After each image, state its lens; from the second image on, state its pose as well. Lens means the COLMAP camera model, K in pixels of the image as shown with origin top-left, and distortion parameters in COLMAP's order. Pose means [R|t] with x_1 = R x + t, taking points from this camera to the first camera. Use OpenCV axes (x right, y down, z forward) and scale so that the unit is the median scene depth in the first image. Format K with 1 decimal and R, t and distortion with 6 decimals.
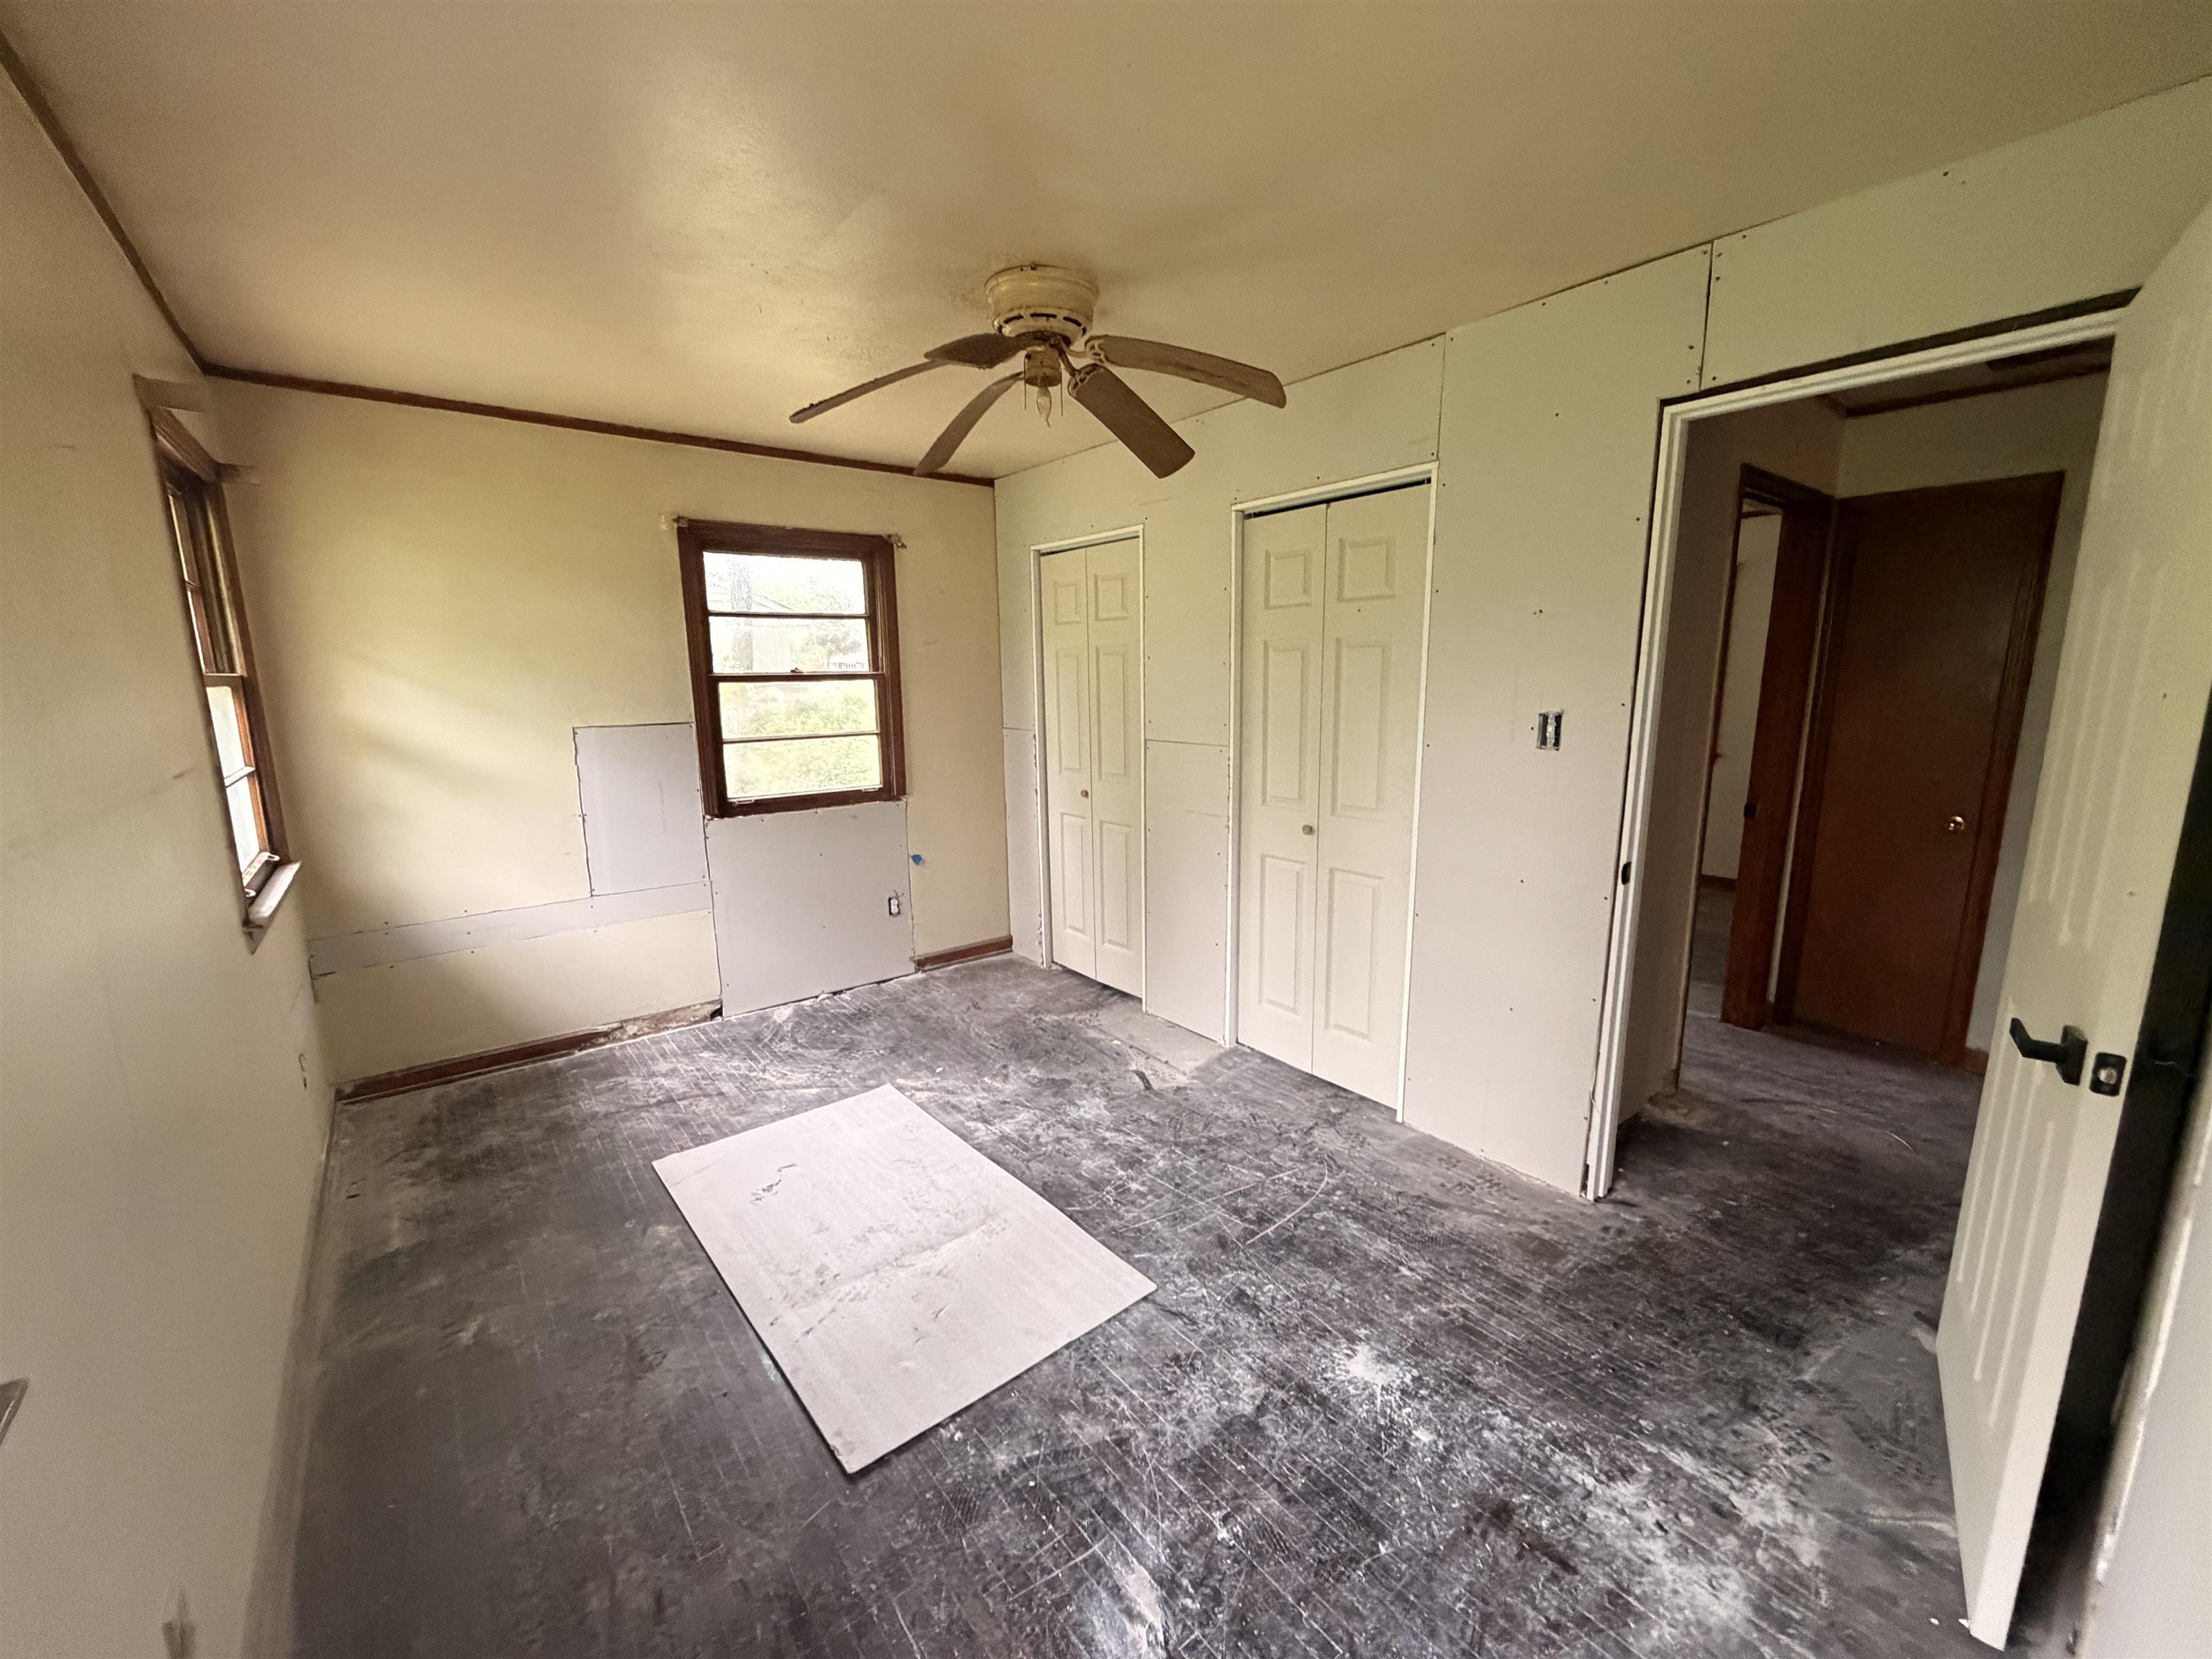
lens RADIAL K [[882.9, 0, 1103.1], [0, 882.9, 829.4], [0, 0, 1]] dist [-0.000075, 0.000605]
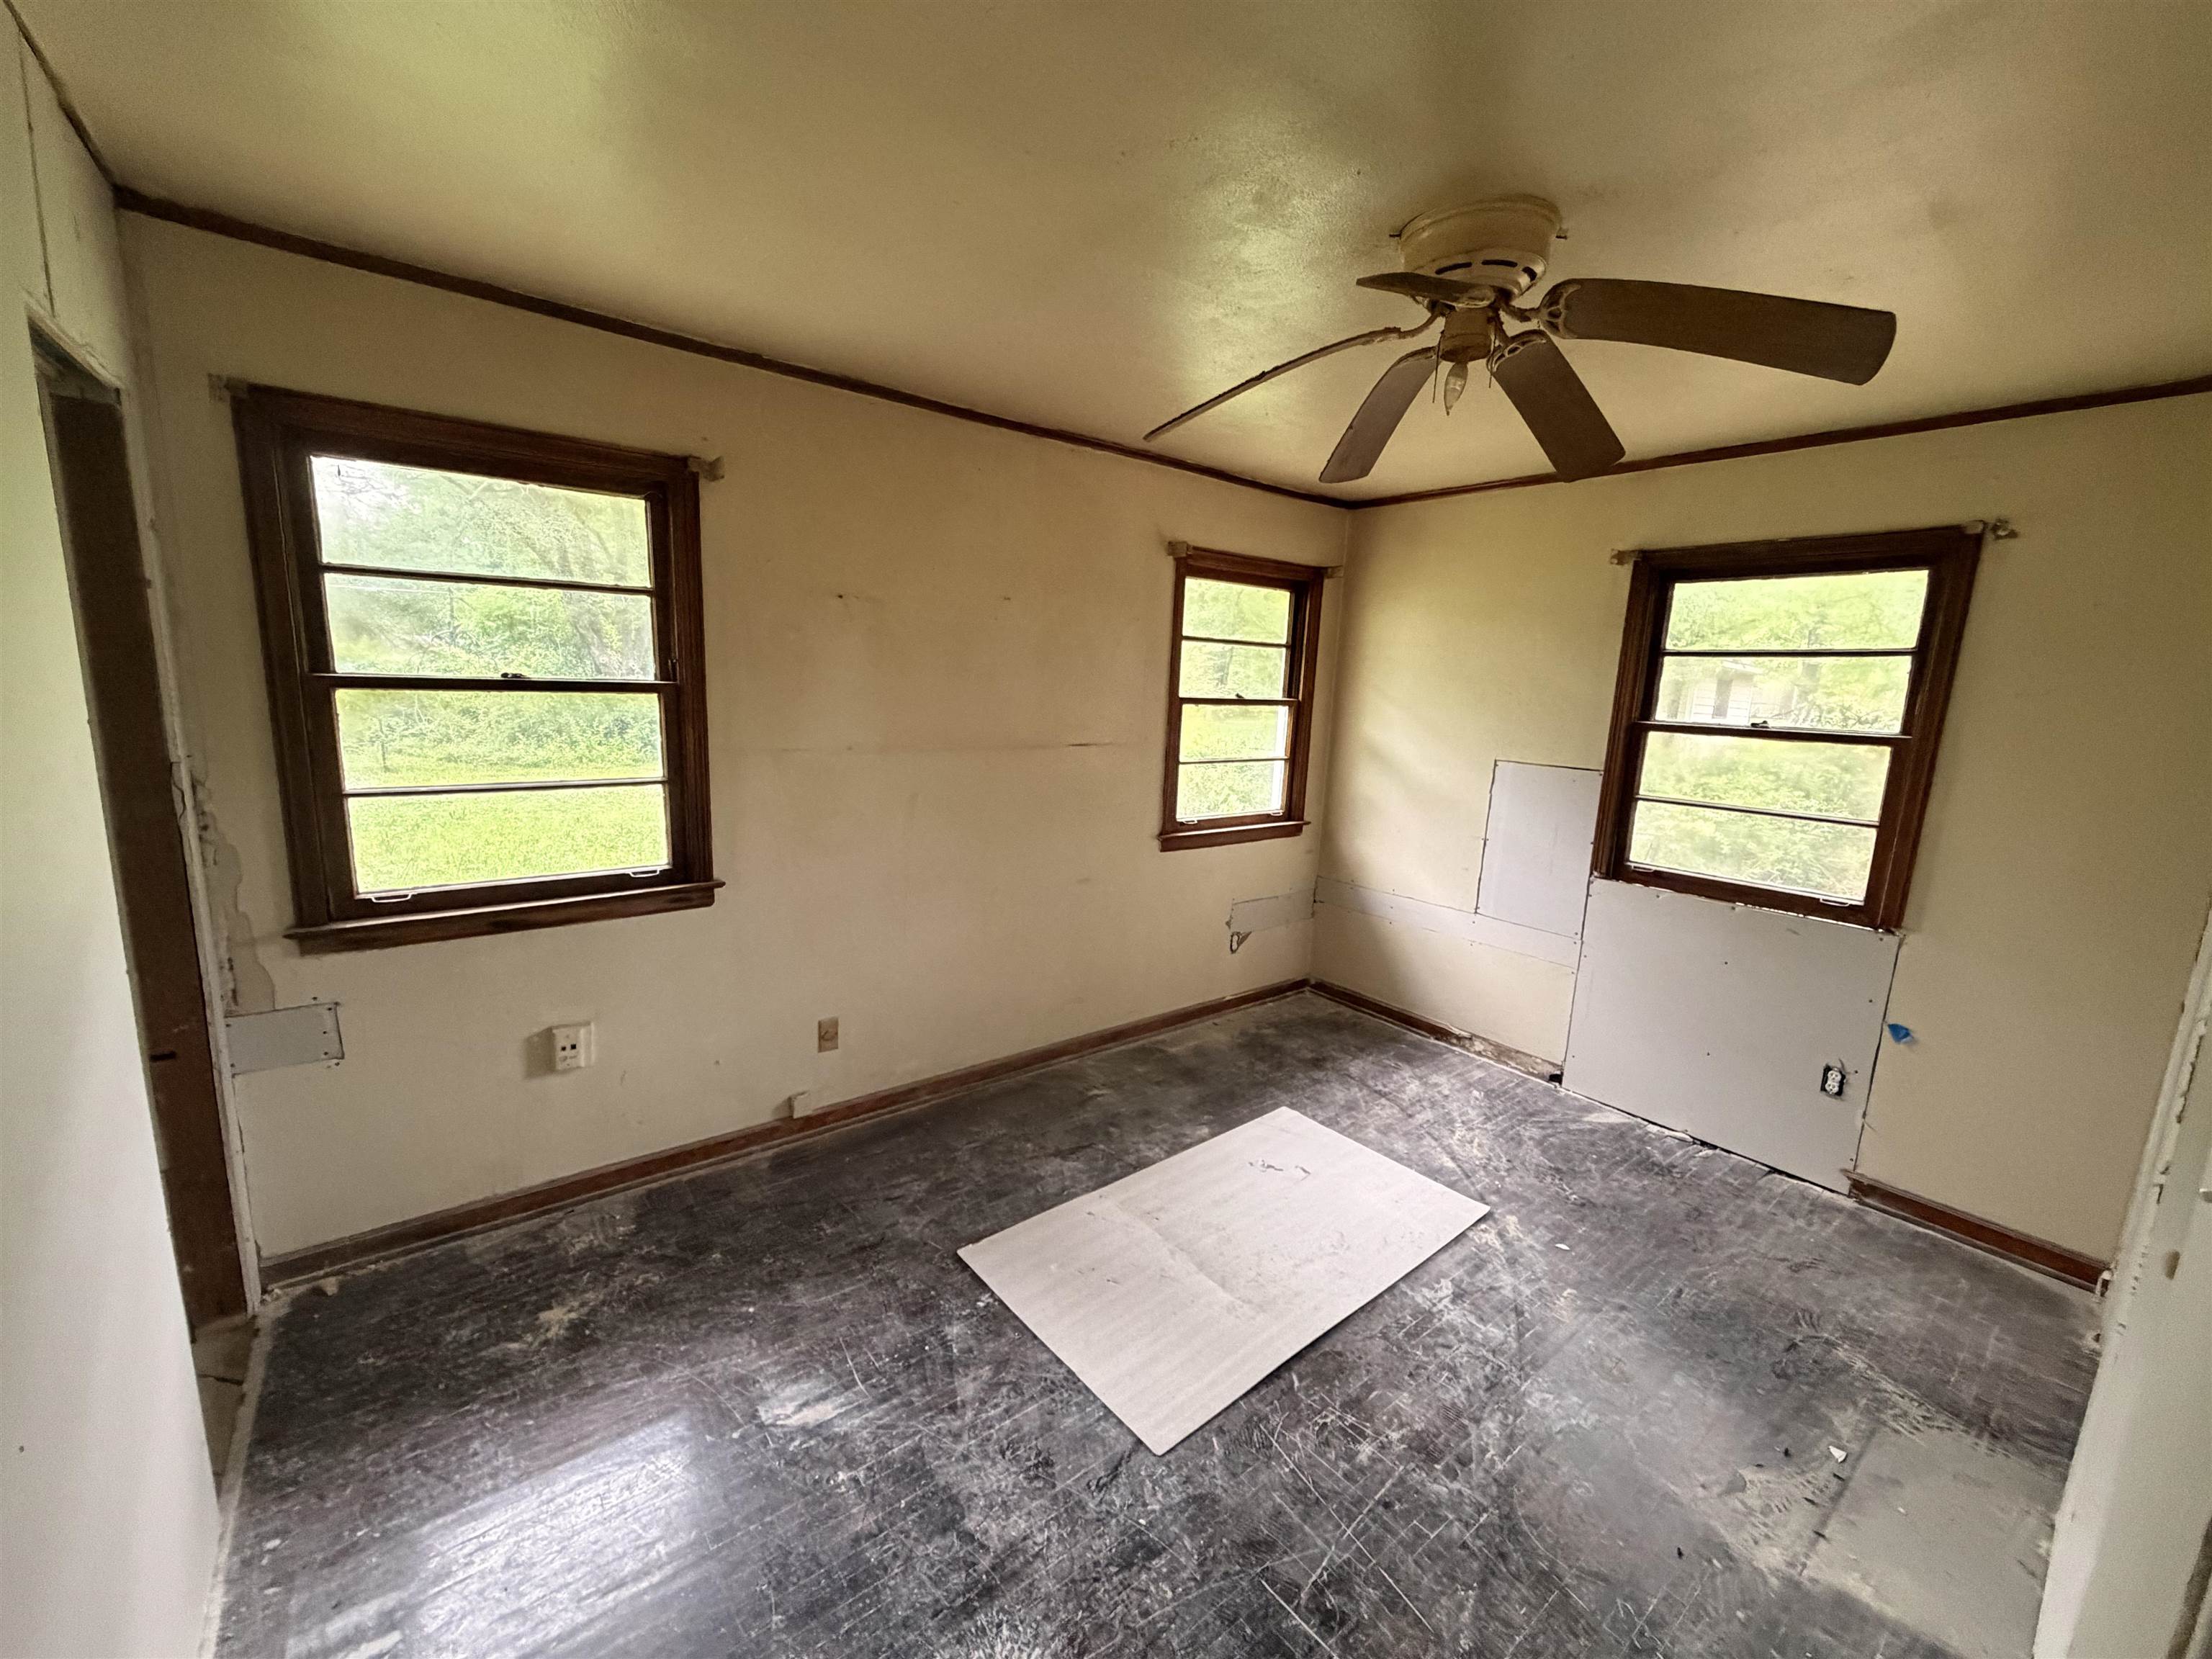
lens RADIAL K [[882.9, 0, 1100.8], [0, 882.9, 835.7], [0, 0, 1]] dist [-0.000075, 0.000605]
pose [[-0.004657, 0.188694, -0.982025, 0.725953], [-0.215163, 0.958845, 0.185260, -0.180013], [0.976567, 0.212158, 0.036135, 0.737556]]
